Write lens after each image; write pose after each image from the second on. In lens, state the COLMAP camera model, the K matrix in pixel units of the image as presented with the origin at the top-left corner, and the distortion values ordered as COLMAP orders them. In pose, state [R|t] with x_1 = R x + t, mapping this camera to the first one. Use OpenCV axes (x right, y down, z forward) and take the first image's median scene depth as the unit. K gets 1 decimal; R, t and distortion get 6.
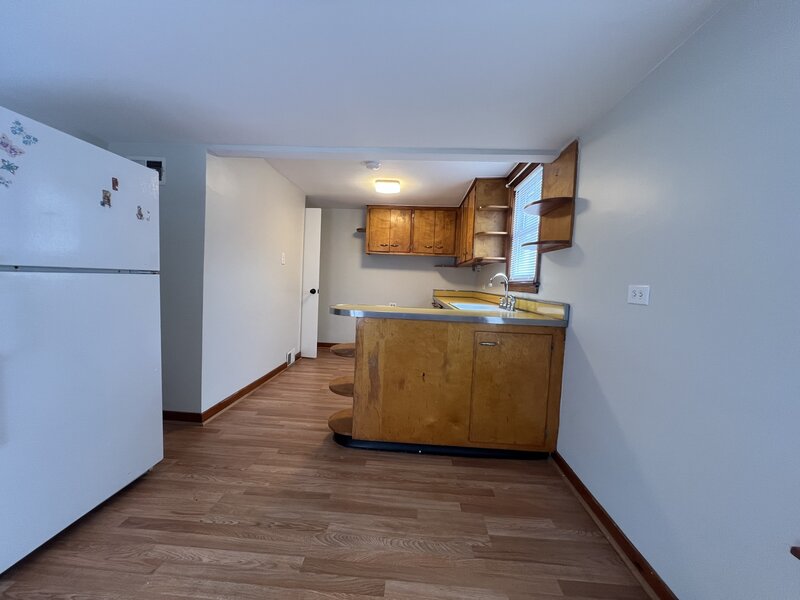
lens RADIAL K [[319.3, 0, 399.0], [0, 319.3, 298.7], [0, 0, 1]] dist [-0.000190, -0.000012]
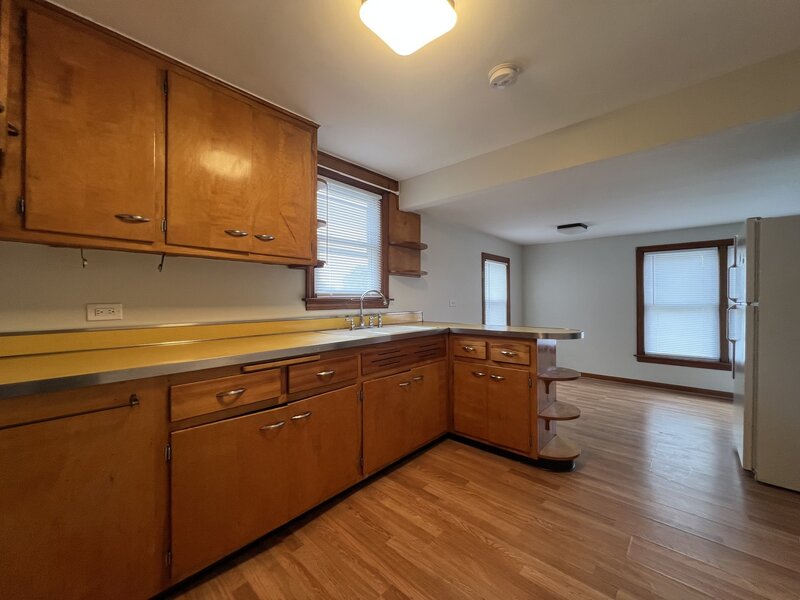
lens RADIAL K [[322.8, 0, 402.4], [0, 322.8, 298.0], [0, 0, 1]] dist [-0.000381, -0.000007]
pose [[-0.772598, -0.044318, 0.633347, -0.408940], [0.007818, 0.996821, 0.079289, -0.158088], [-0.634848, 0.066210, -0.769795, 2.095873]]
